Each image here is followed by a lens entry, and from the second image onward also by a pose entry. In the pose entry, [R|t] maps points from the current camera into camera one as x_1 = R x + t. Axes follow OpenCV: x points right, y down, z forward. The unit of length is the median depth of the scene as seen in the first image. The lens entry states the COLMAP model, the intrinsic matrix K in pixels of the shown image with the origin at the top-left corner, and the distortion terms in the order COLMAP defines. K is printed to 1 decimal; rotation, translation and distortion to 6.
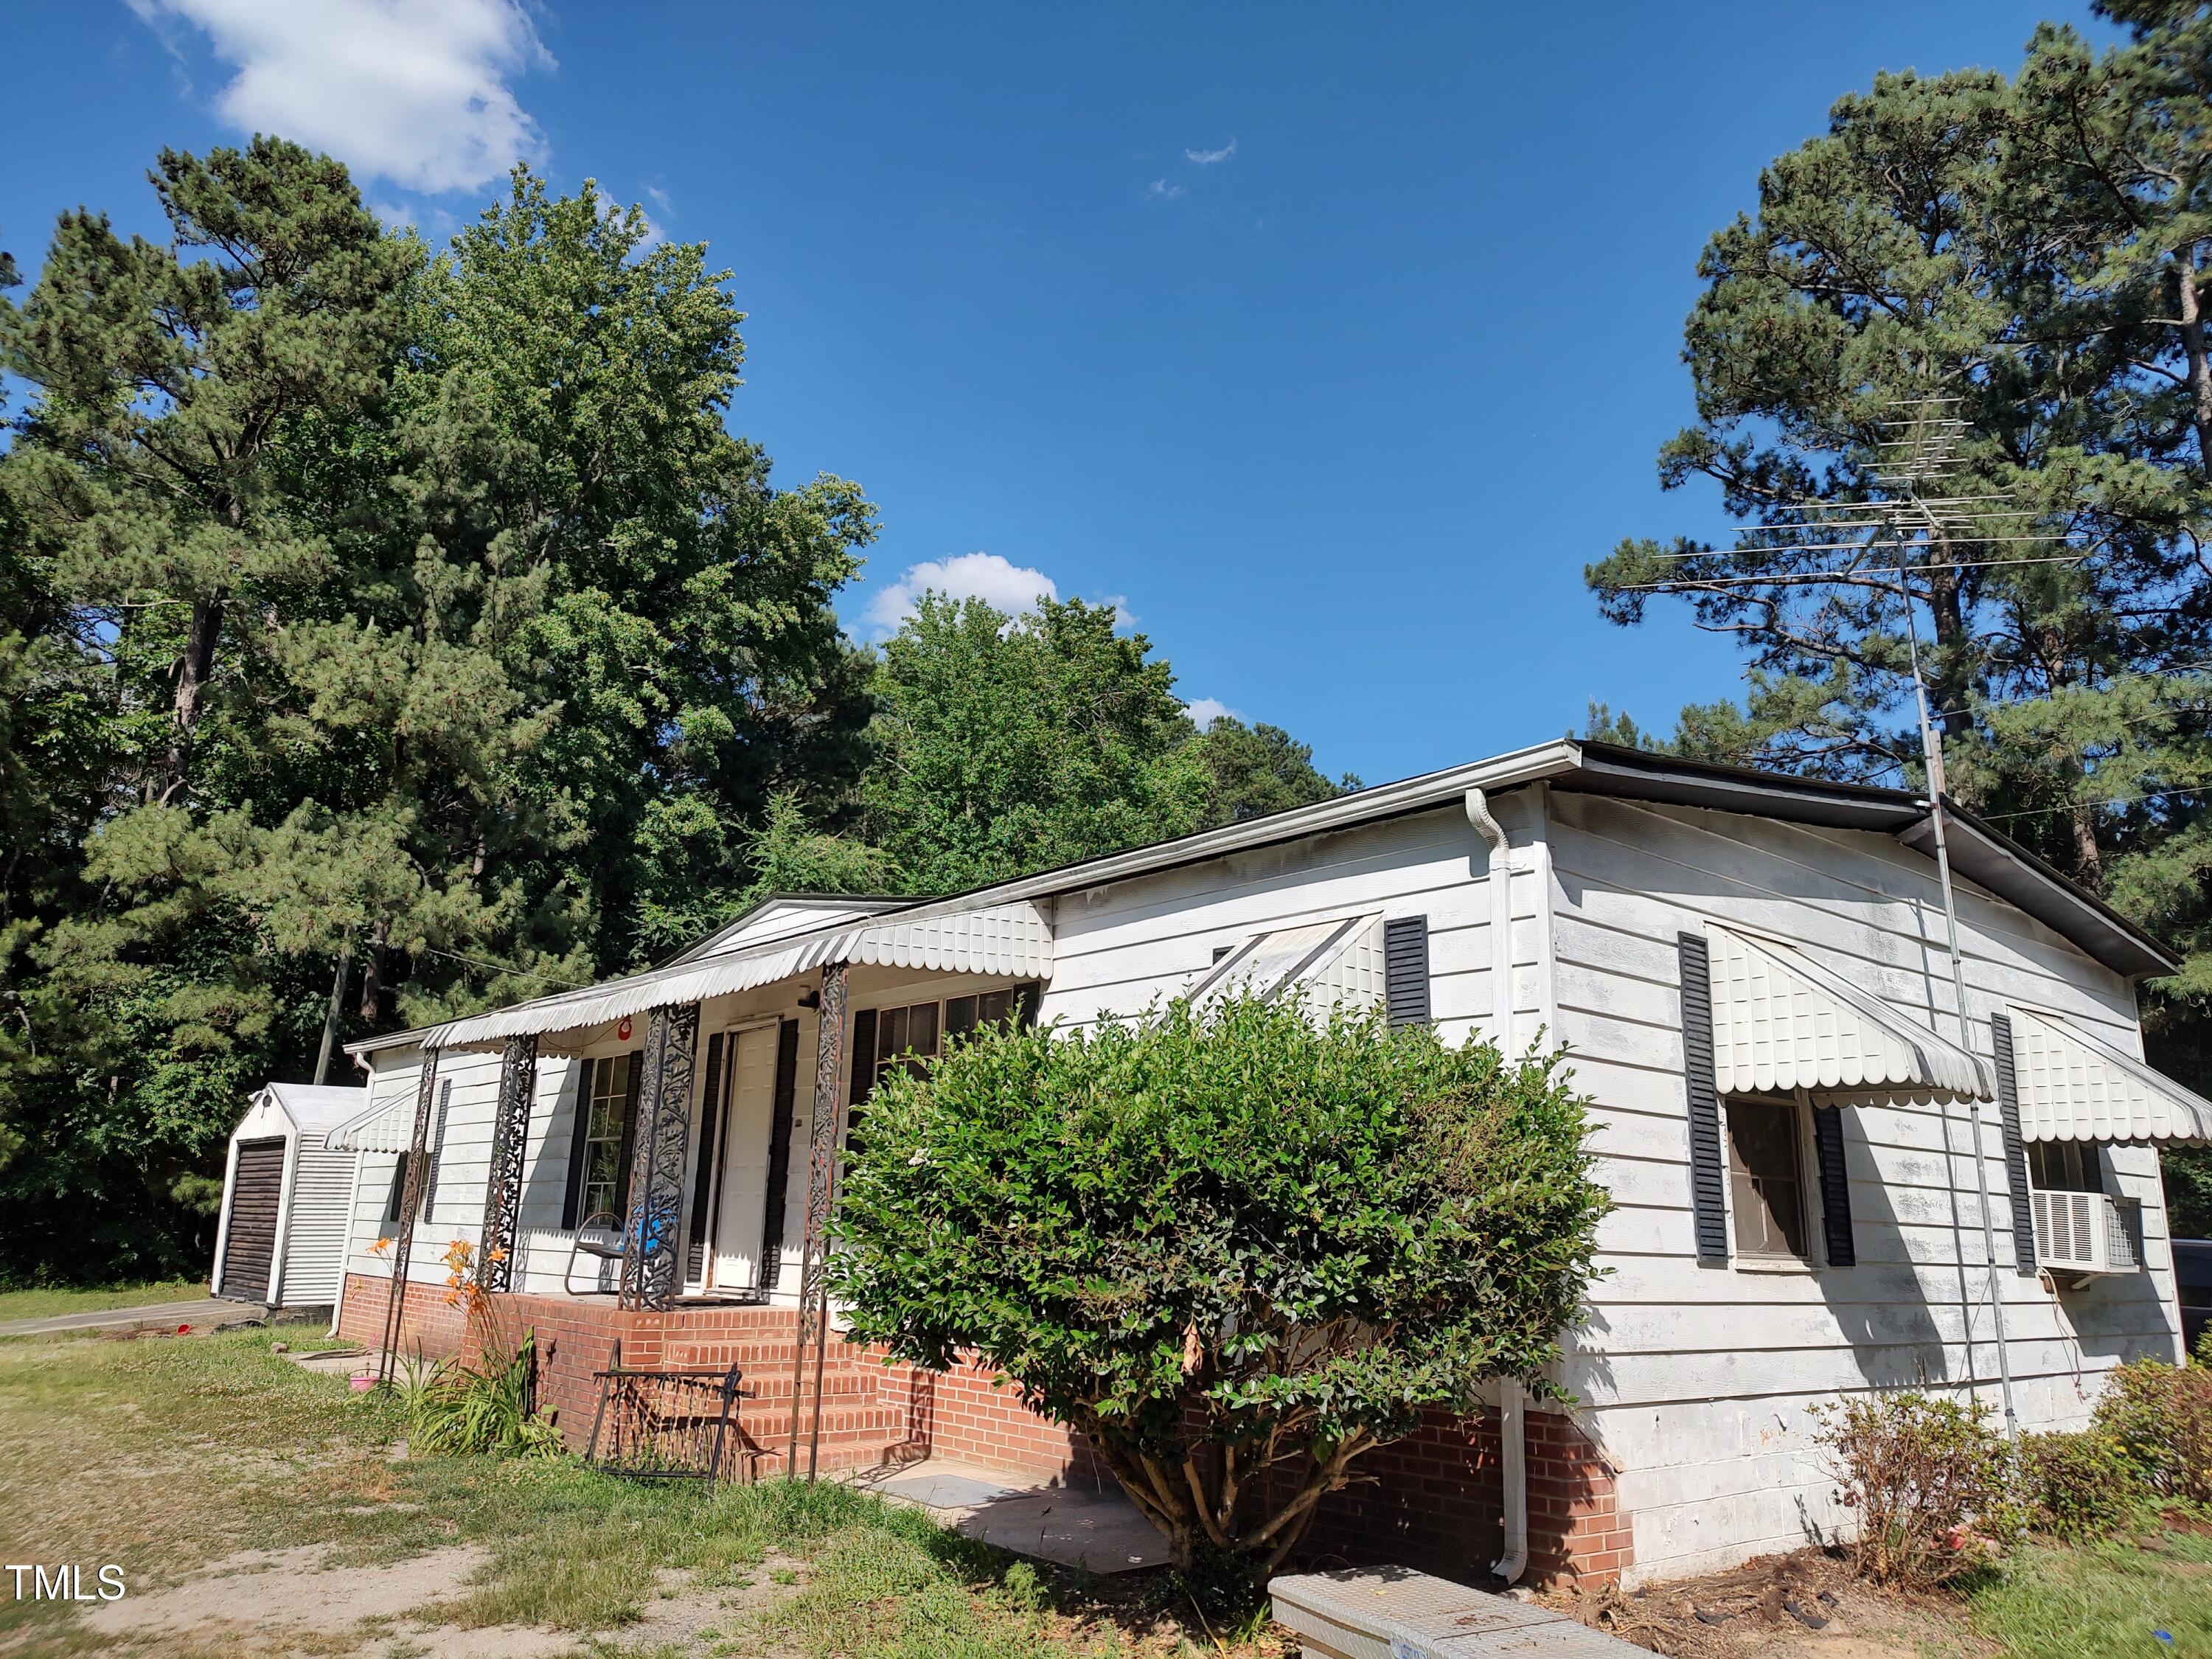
lens RADIAL K [[1597.2, 0, 1114.7], [0, 1597.2, 810.2], [0, 0, 1]] dist [0.009383, -0.003862]
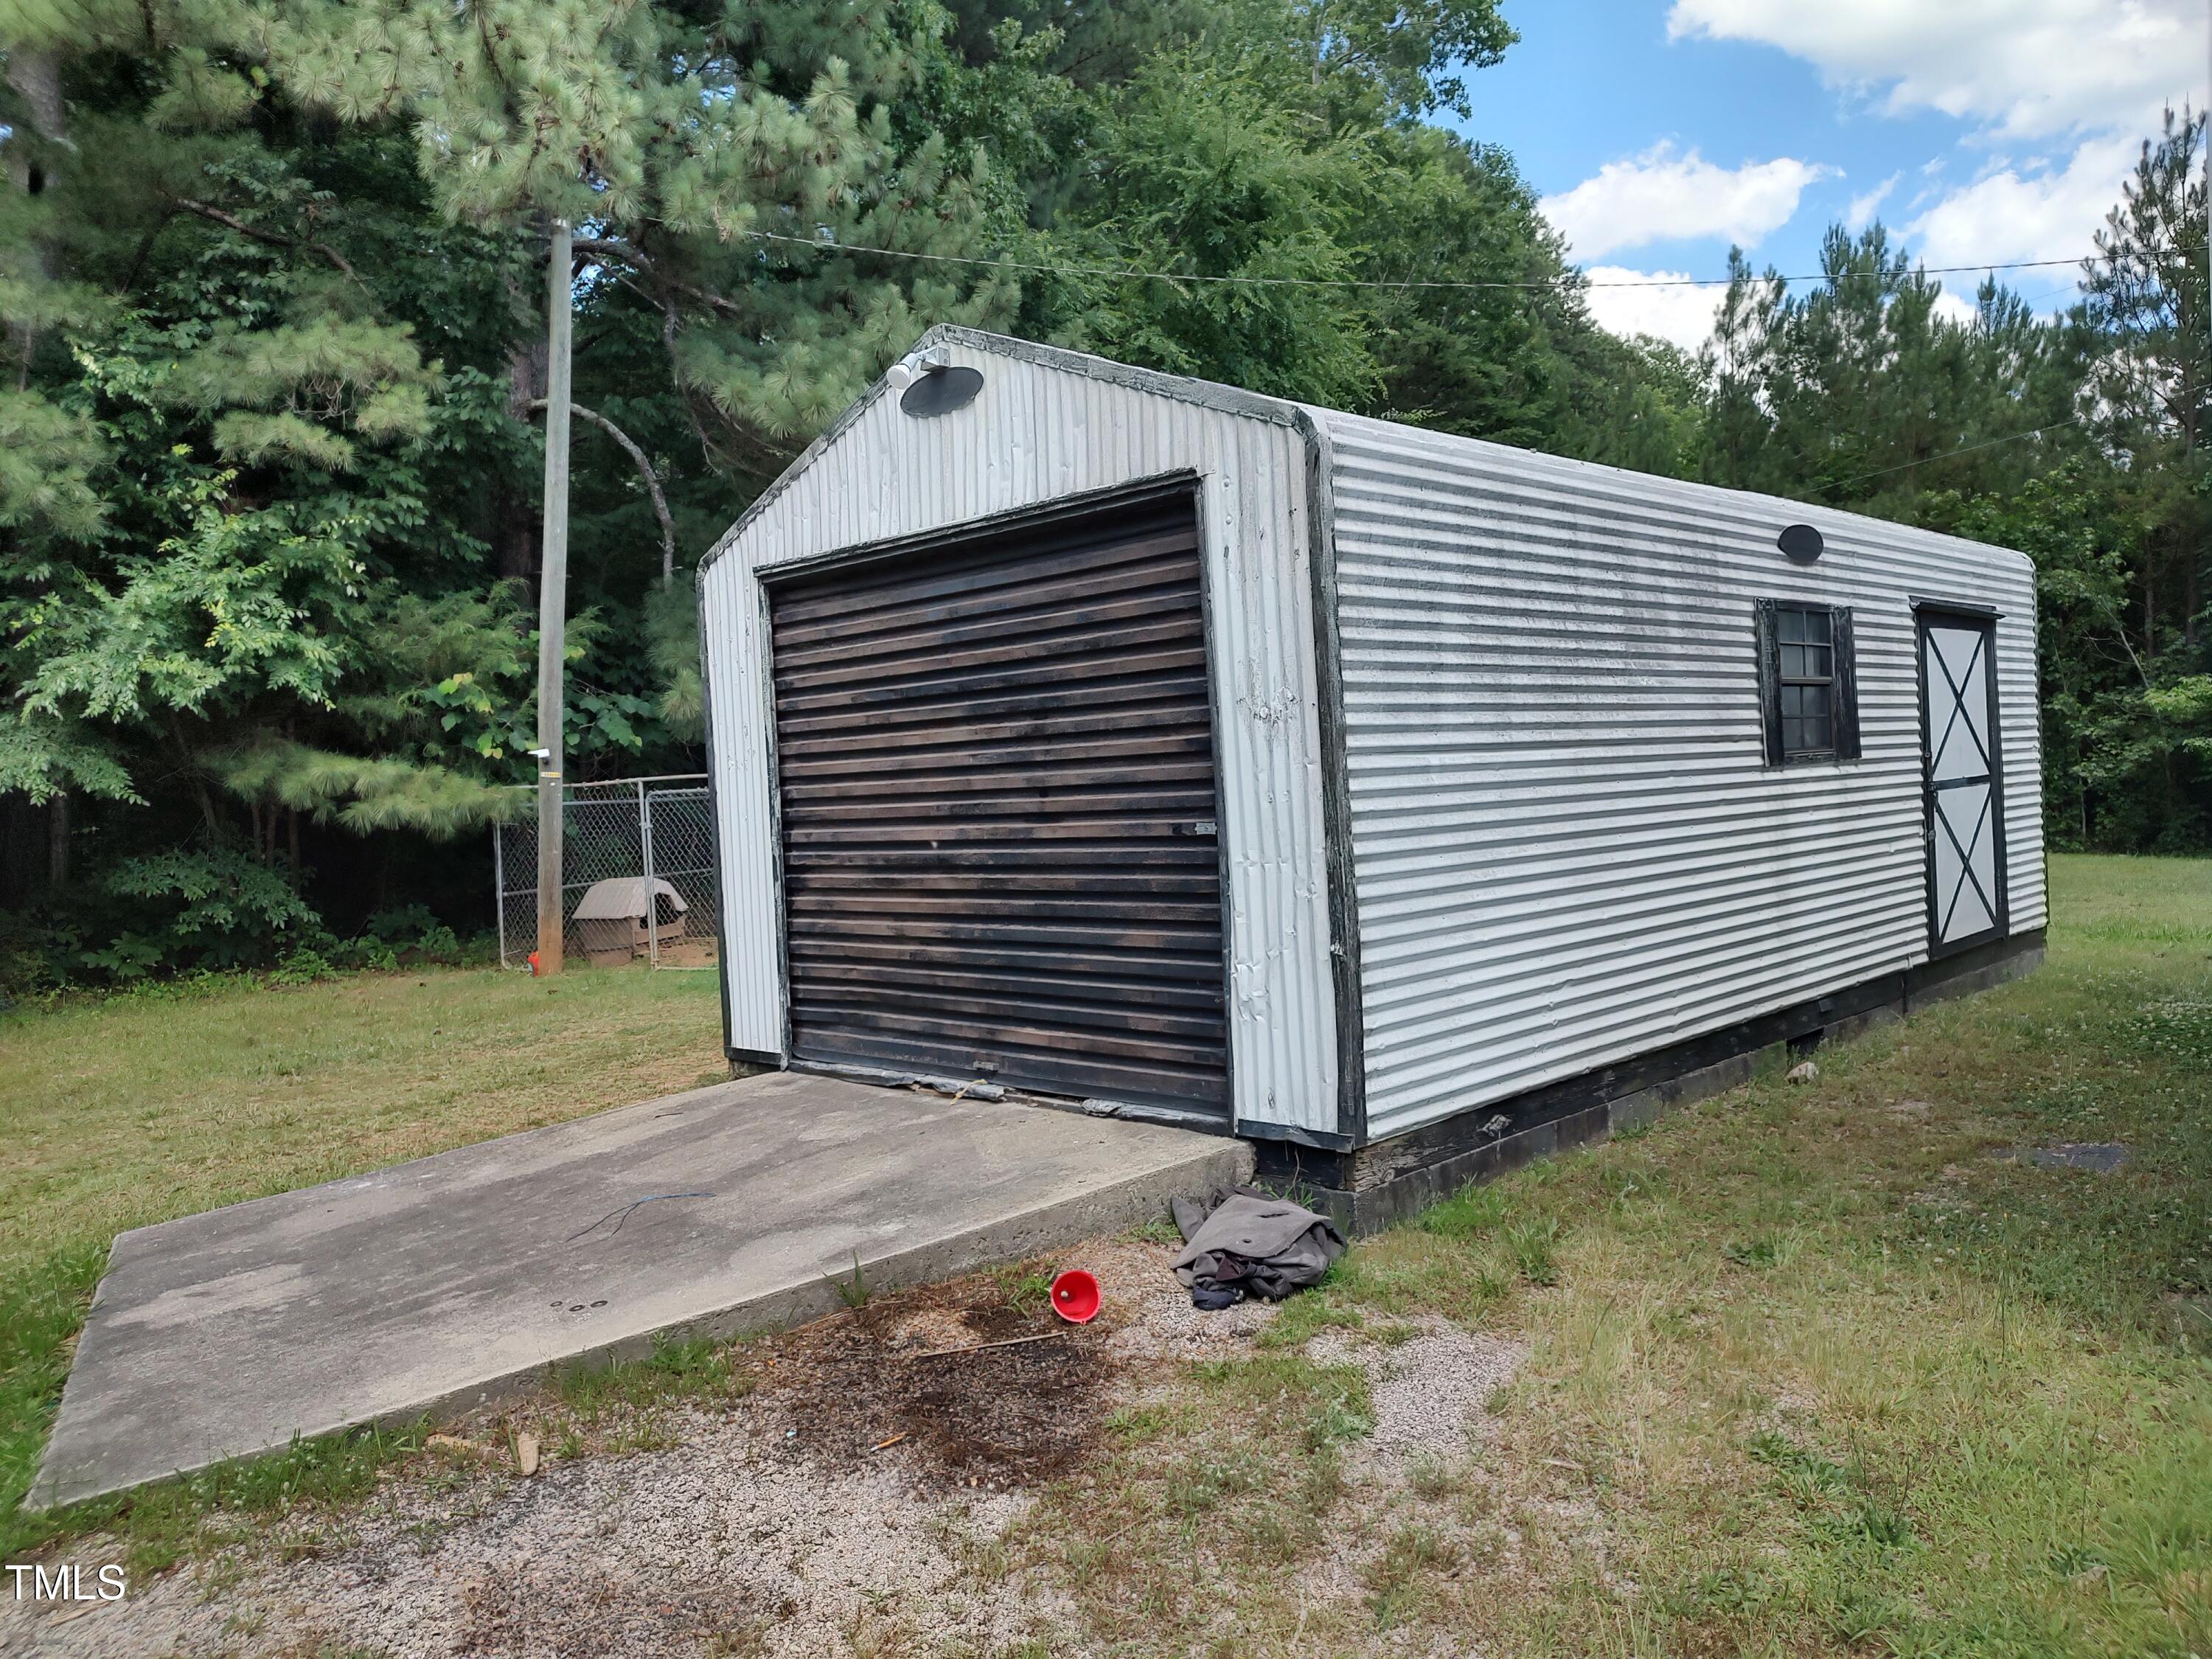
lens RADIAL K [[1643.6, 0, 1160.8], [0, 1643.6, 815.7], [0, 0, 1]] dist [-0.002298, 0.049370]
pose [[0.993902, -0.063635, 0.090054, -0.371163], [0.037568, 0.963235, 0.266022, 0.126585], [-0.103671, -0.261017, 0.959751, 0.505704]]
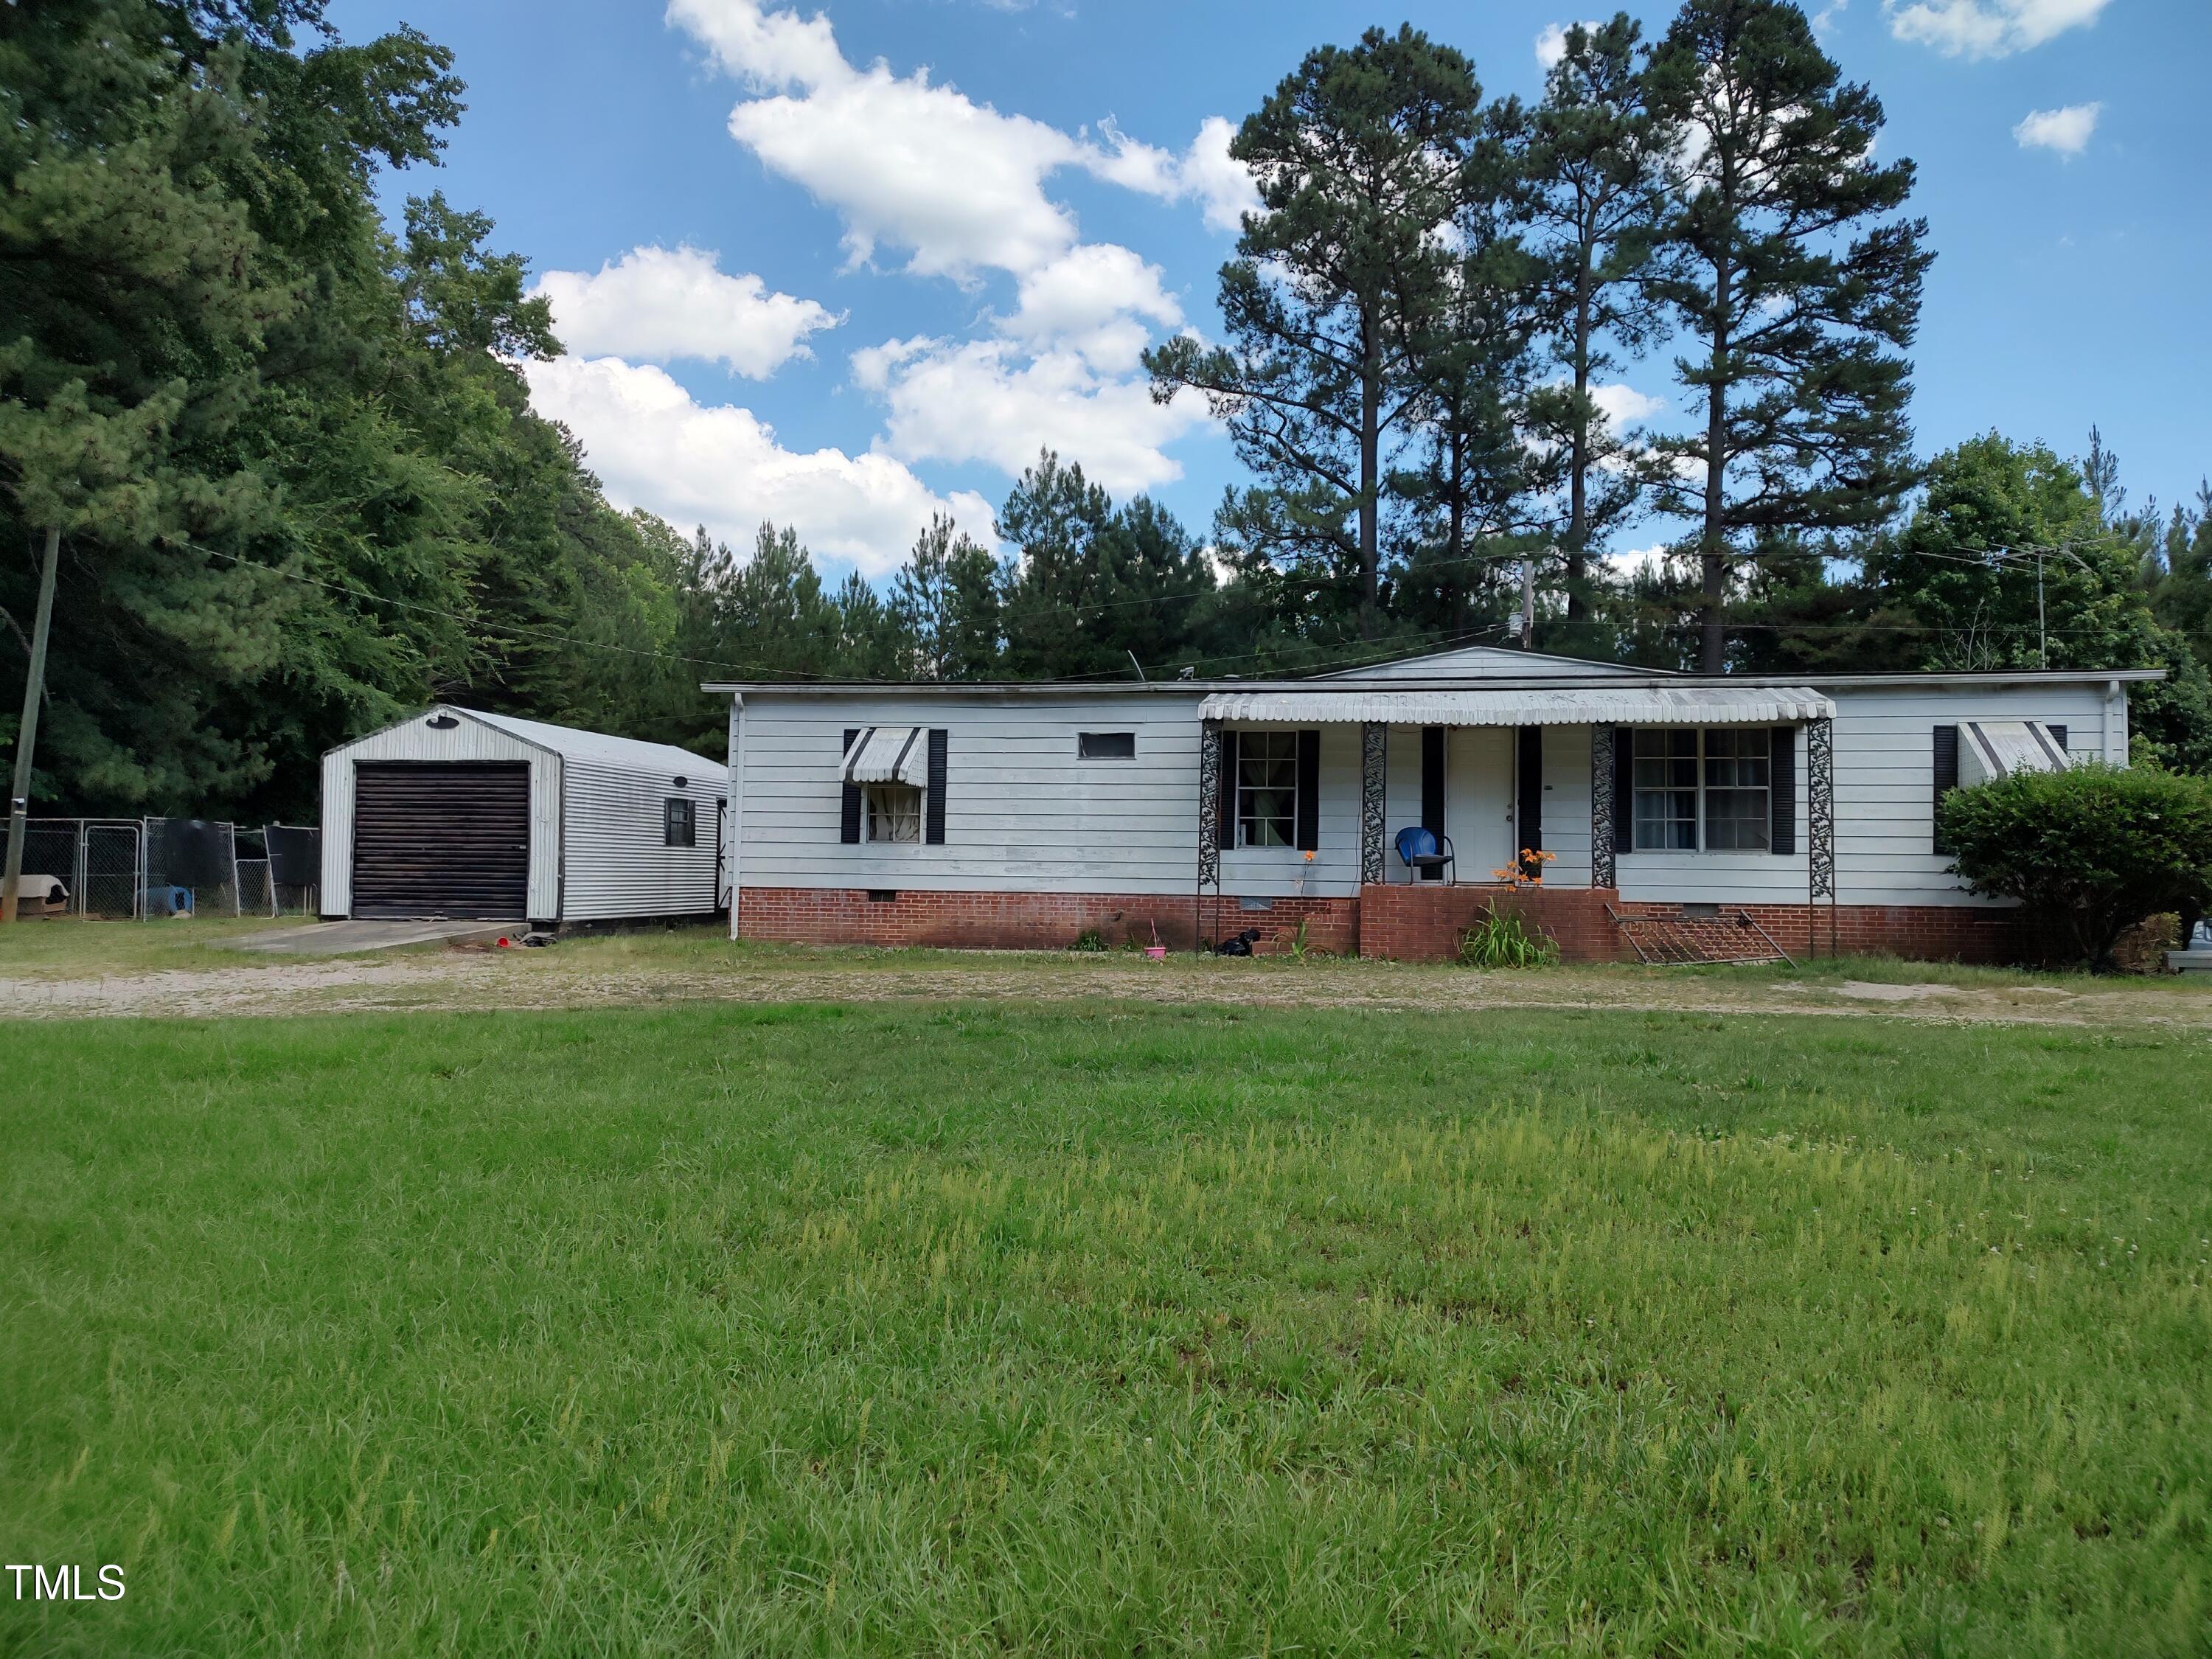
lens RADIAL K [[1594.6, 0, 1106.0], [0, 1594.6, 829.5], [0, 0, 1]] dist [0.005244, 0.000393]
pose [[0.779644, 0.017781, 0.625971, -0.586217], [-0.159592, 0.972233, 0.171155, 0.008945], [-0.605546, -0.233340, 0.760833, -0.002414]]
